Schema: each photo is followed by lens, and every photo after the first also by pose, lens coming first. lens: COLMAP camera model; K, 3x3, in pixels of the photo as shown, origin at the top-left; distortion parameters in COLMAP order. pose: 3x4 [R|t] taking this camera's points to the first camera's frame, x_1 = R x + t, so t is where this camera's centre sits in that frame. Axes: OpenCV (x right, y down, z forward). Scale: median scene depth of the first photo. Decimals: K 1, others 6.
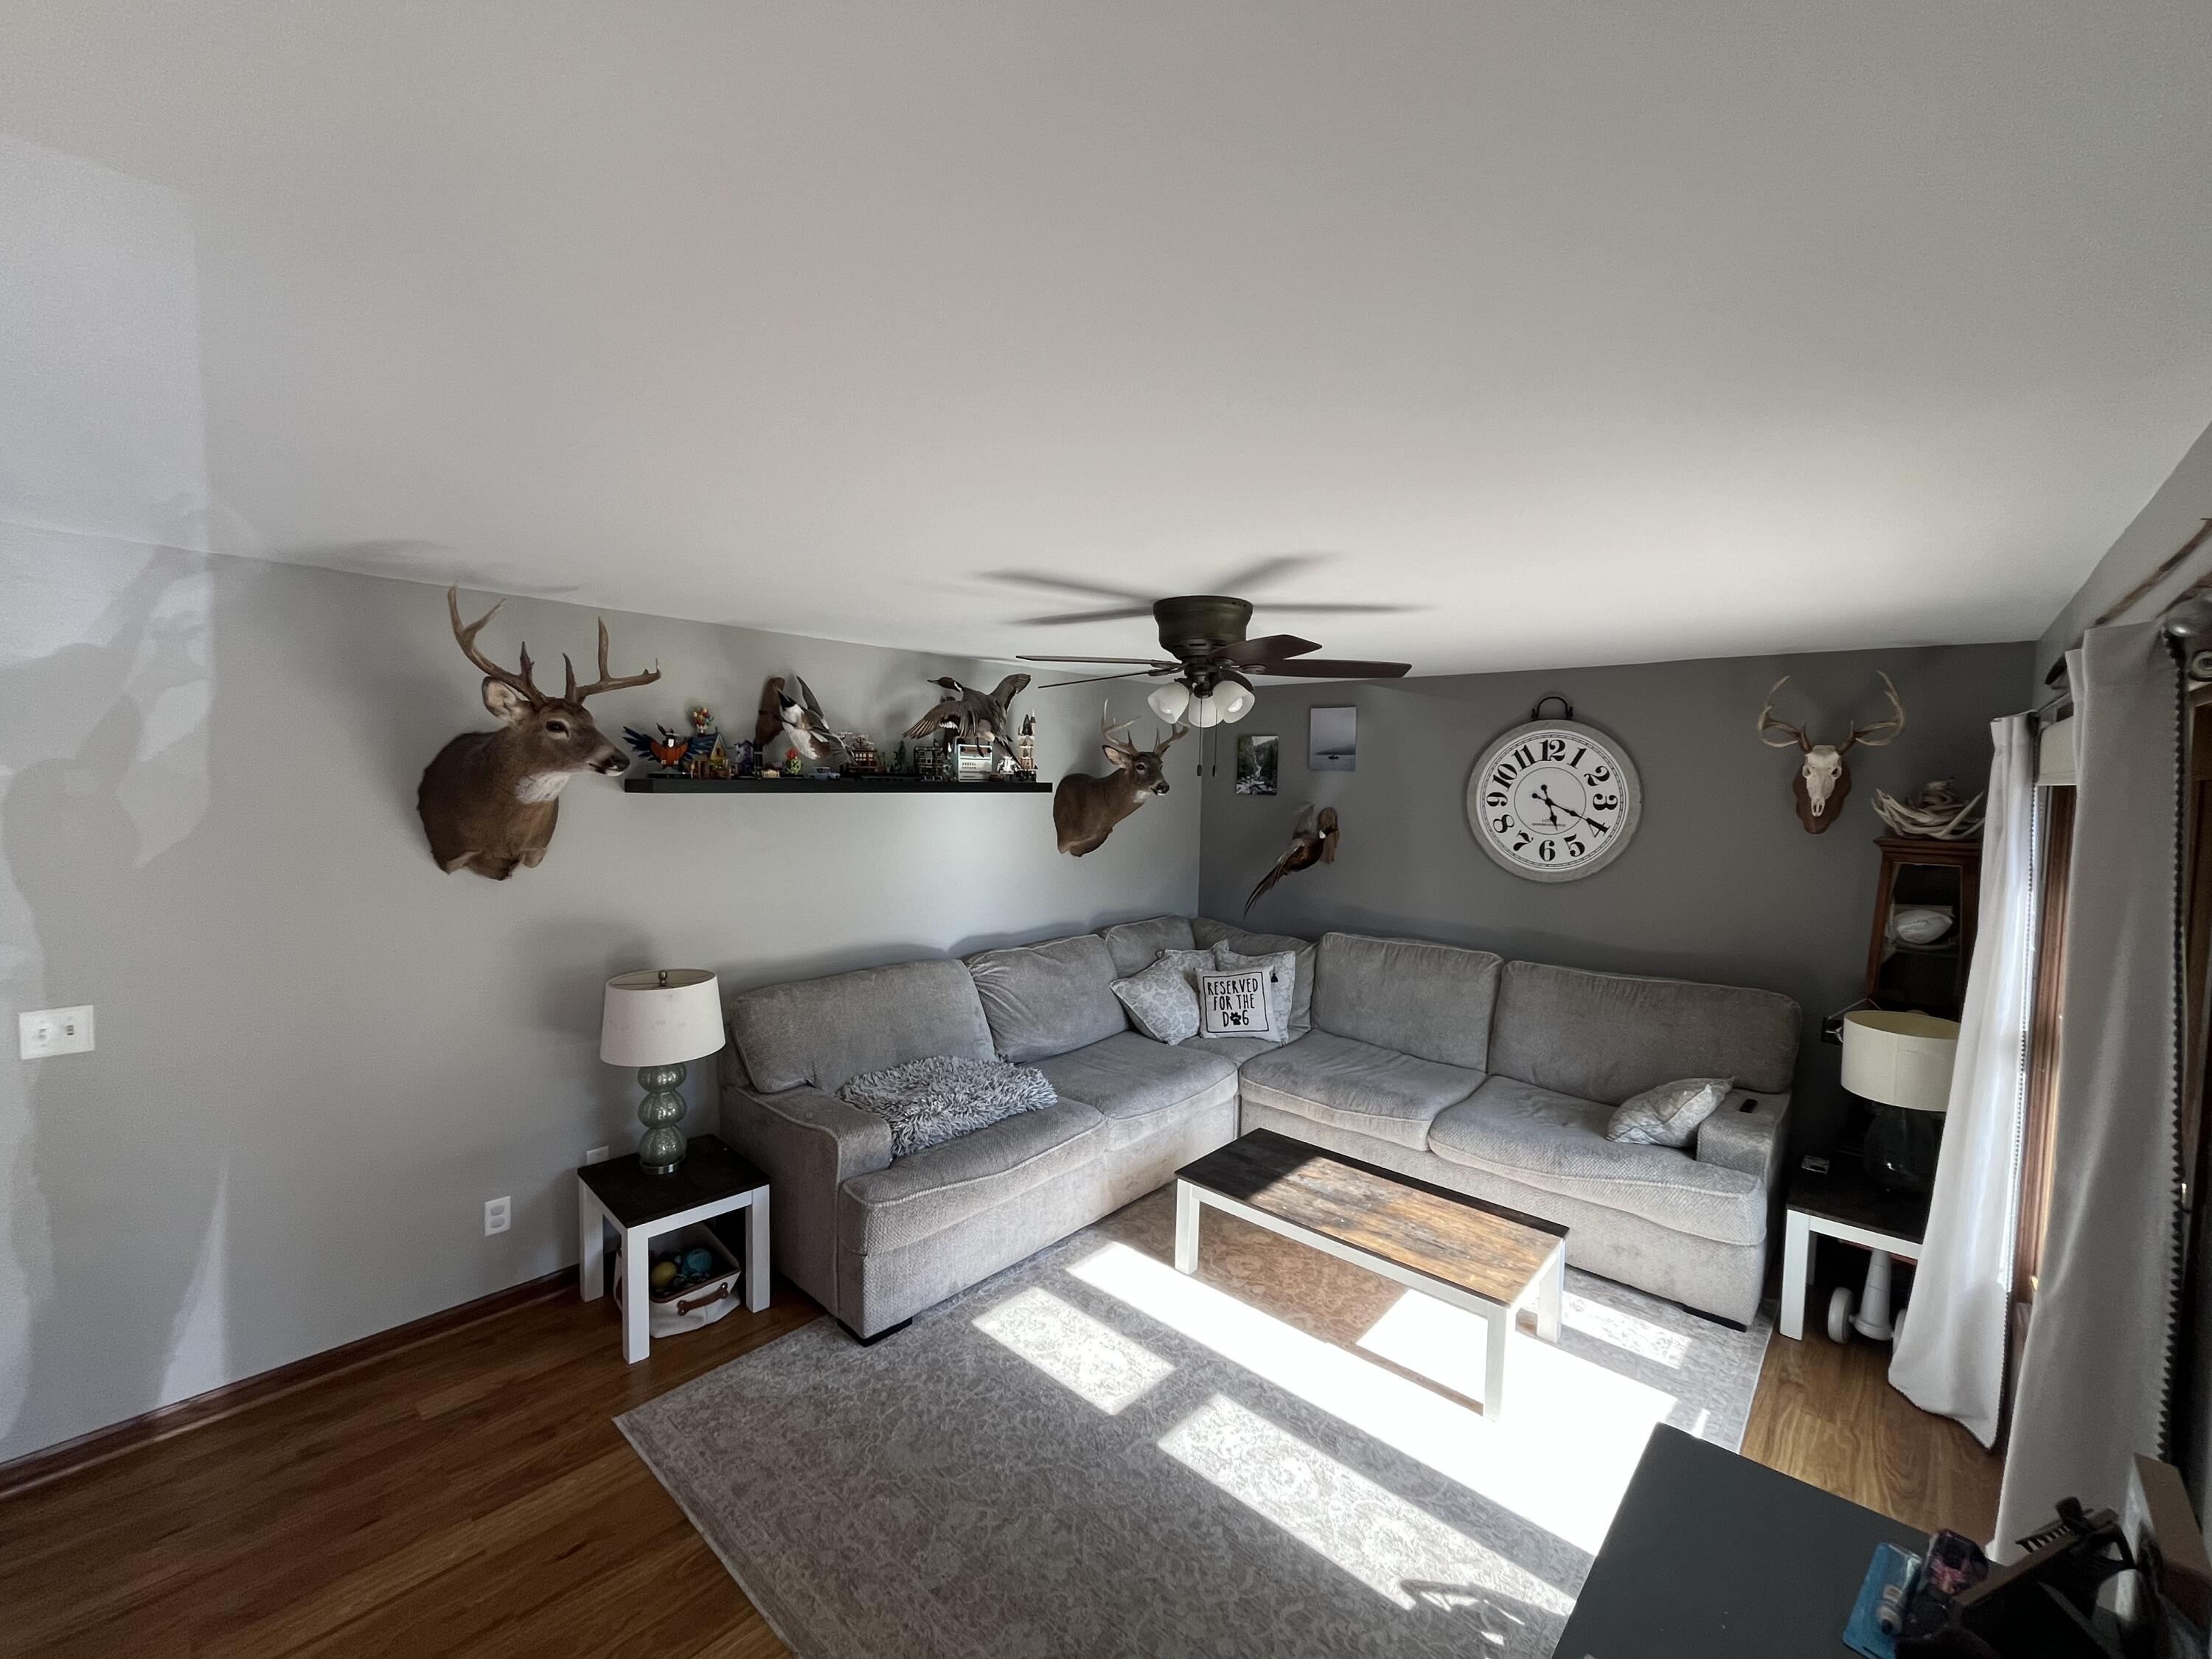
lens RADIAL K [[890.3, 0, 1106.0], [0, 890.3, 829.5], [0, 0, 1]] dist [-0.017475, 0.000062]
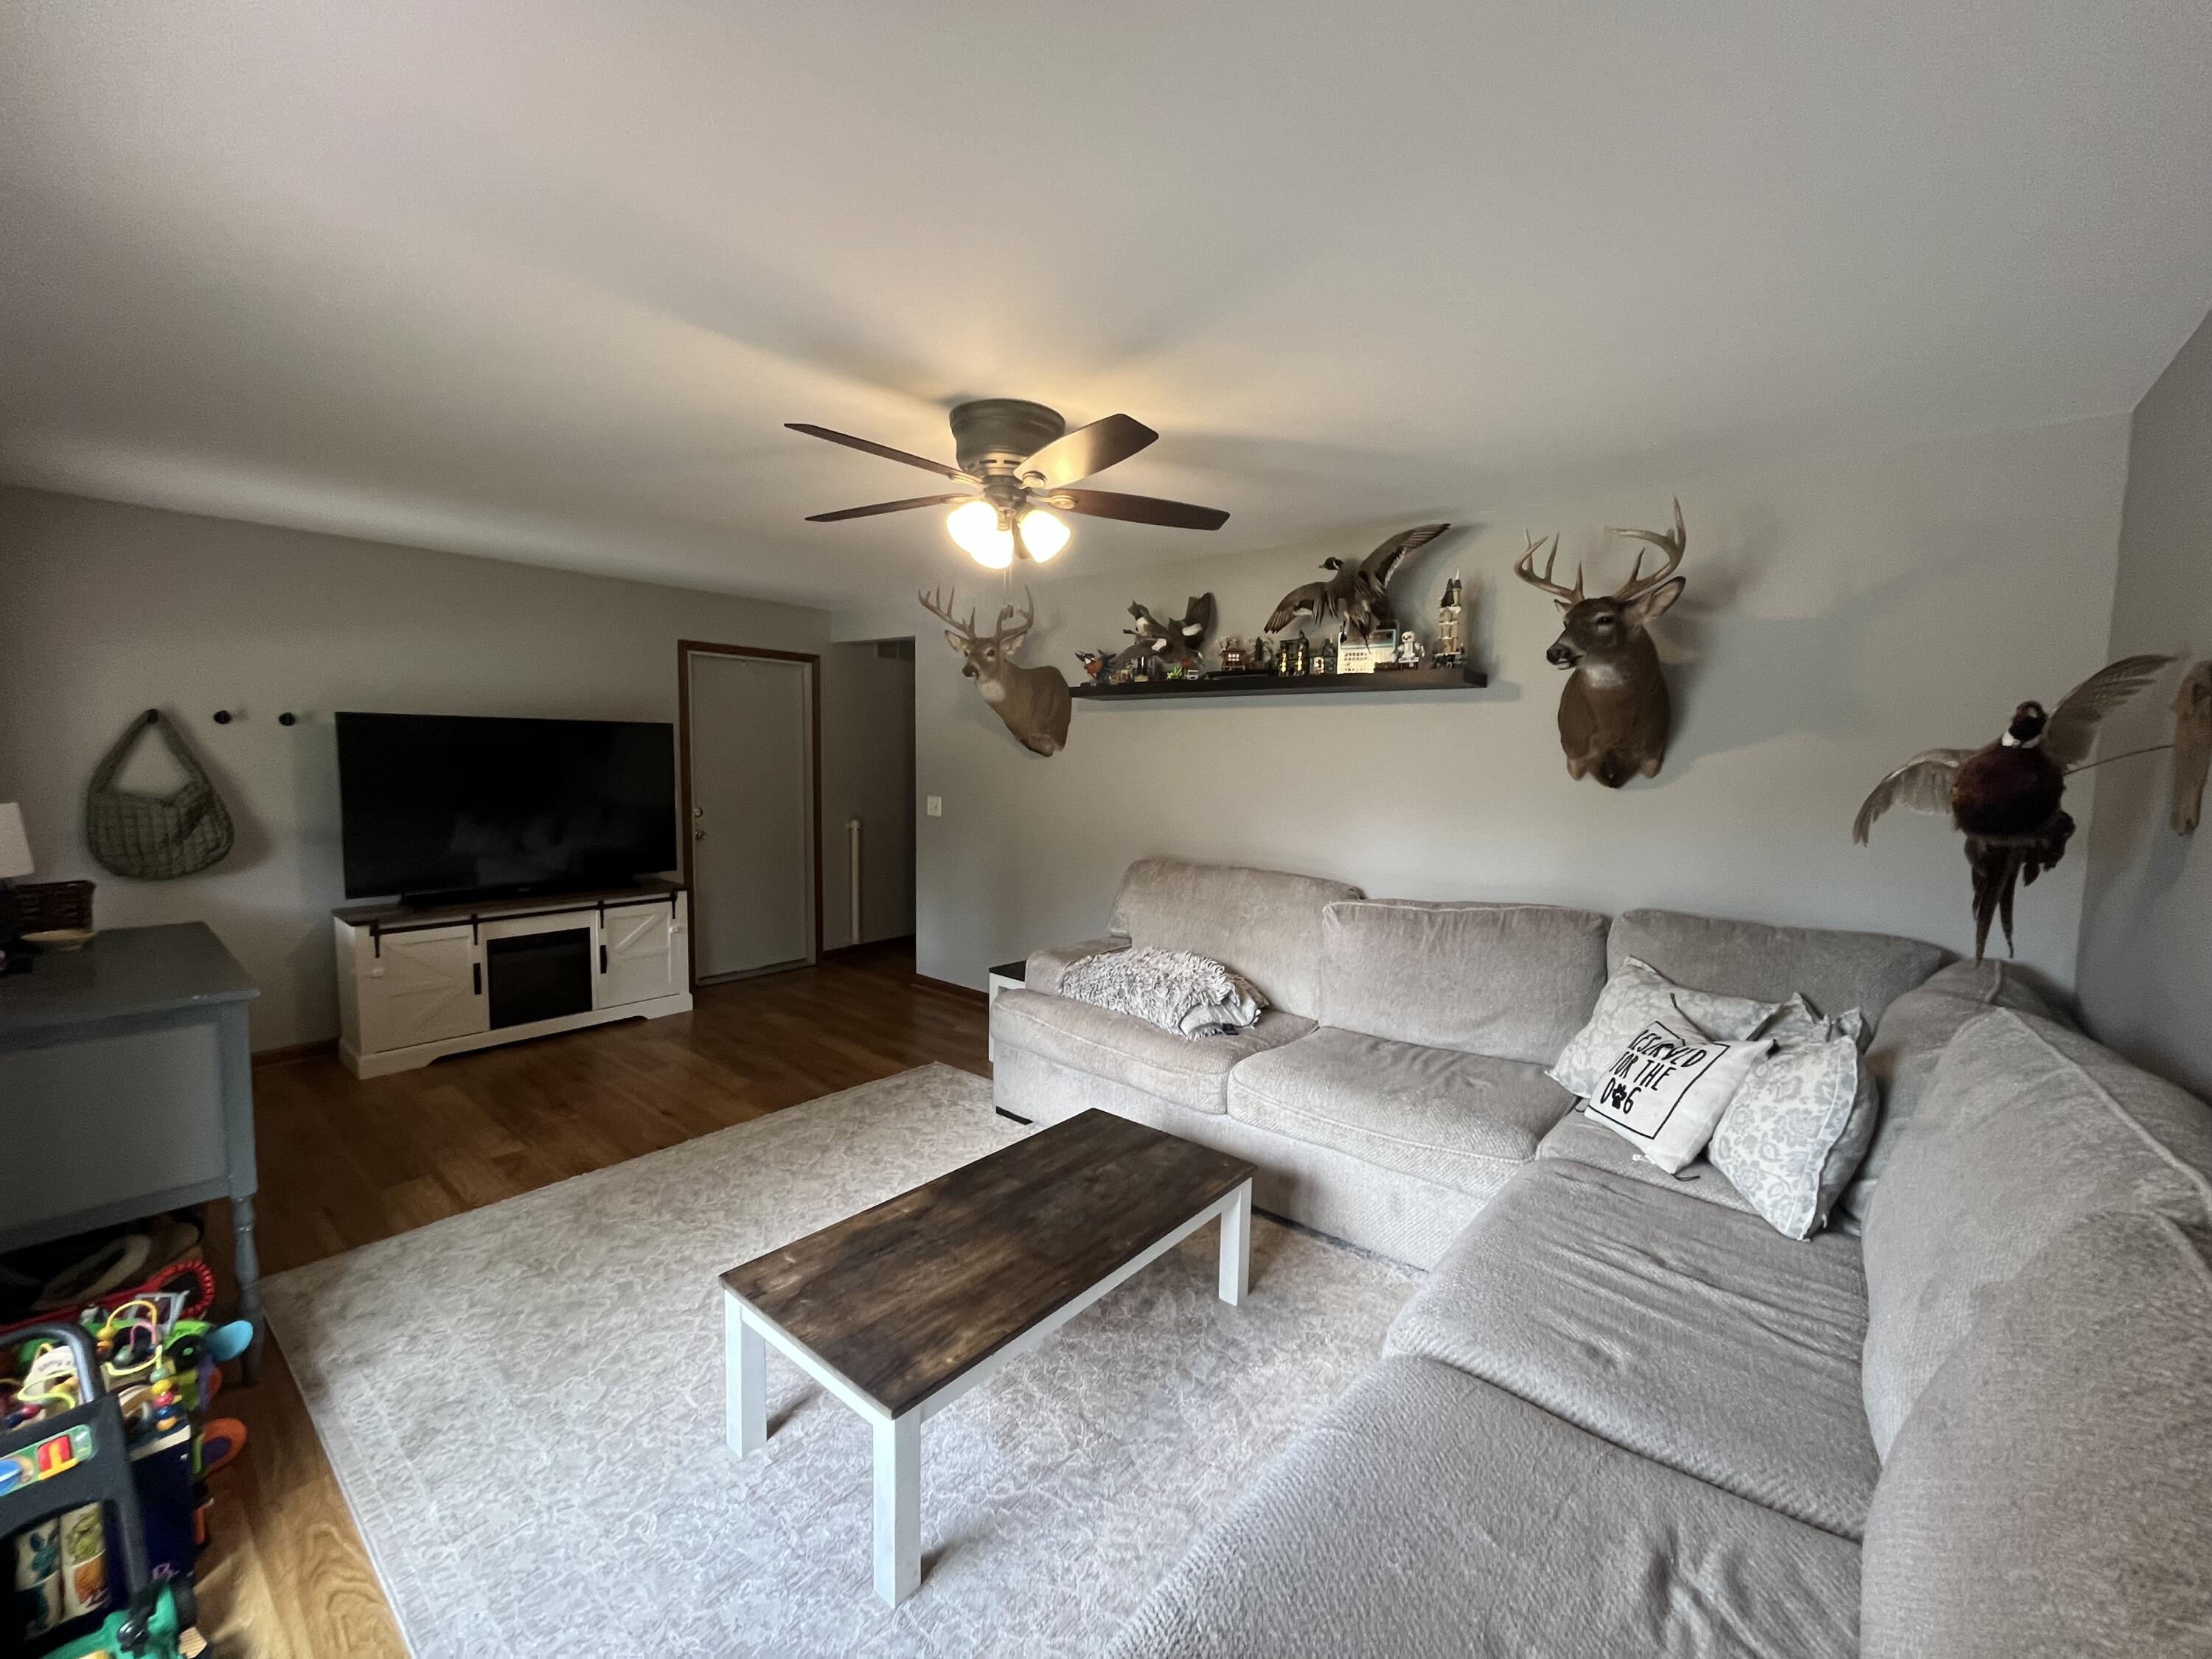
lens RADIAL K [[890.3, 0, 1106.0], [0, 890.3, 829.5], [0, 0, 1]] dist [-0.017475, 0.000062]
pose [[0.048359, 0.072877, -0.996168, 0.757948], [-0.074381, 0.994828, 0.069168, 0.056357], [0.996057, 0.070751, 0.053530, 0.804802]]
